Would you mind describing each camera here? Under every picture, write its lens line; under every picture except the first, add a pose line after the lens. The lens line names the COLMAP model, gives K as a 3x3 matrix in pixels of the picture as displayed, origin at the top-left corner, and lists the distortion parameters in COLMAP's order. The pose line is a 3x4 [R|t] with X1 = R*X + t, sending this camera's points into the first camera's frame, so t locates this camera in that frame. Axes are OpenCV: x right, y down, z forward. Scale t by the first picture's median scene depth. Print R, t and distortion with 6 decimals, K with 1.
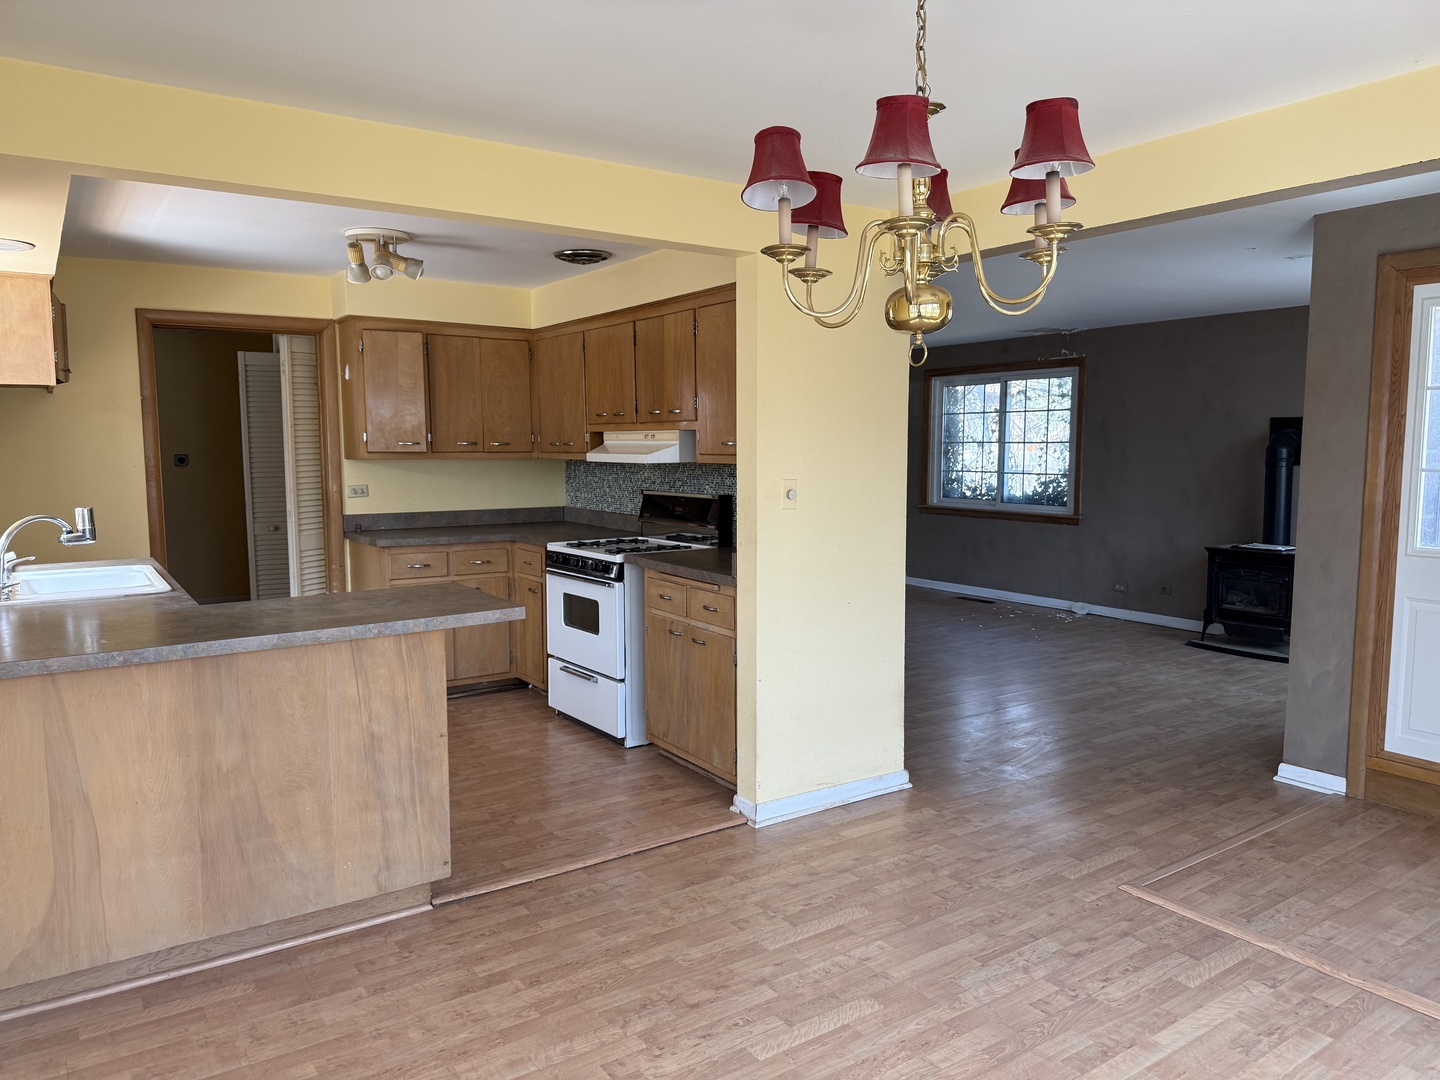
lens RADIAL K [[1006.1, 0, 743.1], [0, 1006.1, 549.4], [0, 0, 1]] dist [0.074035, -0.100338]
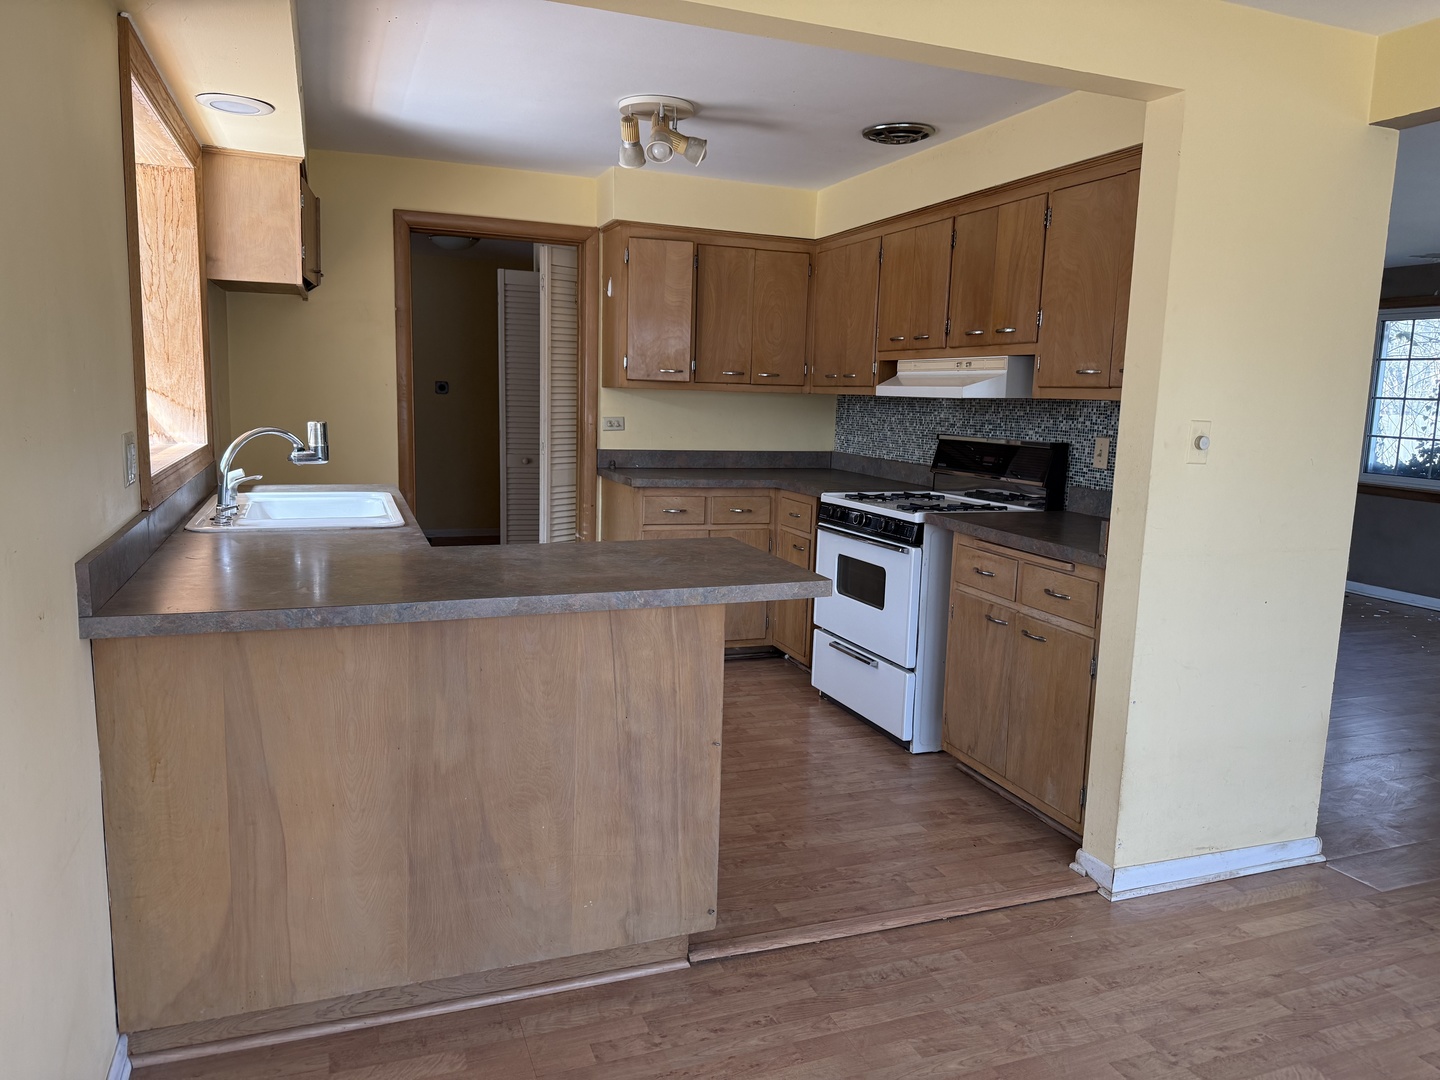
lens RADIAL K [[1024.2, 0, 741.7], [0, 1024.2, 537.8], [0, 0, 1]] dist [0.073835, -0.099445]
pose [[0.973387, 0.064828, -0.219805, -0.090057], [-0.057560, 0.997567, 0.039319, 0.001461], [0.221820, -0.025621, 0.974751, 0.201119]]
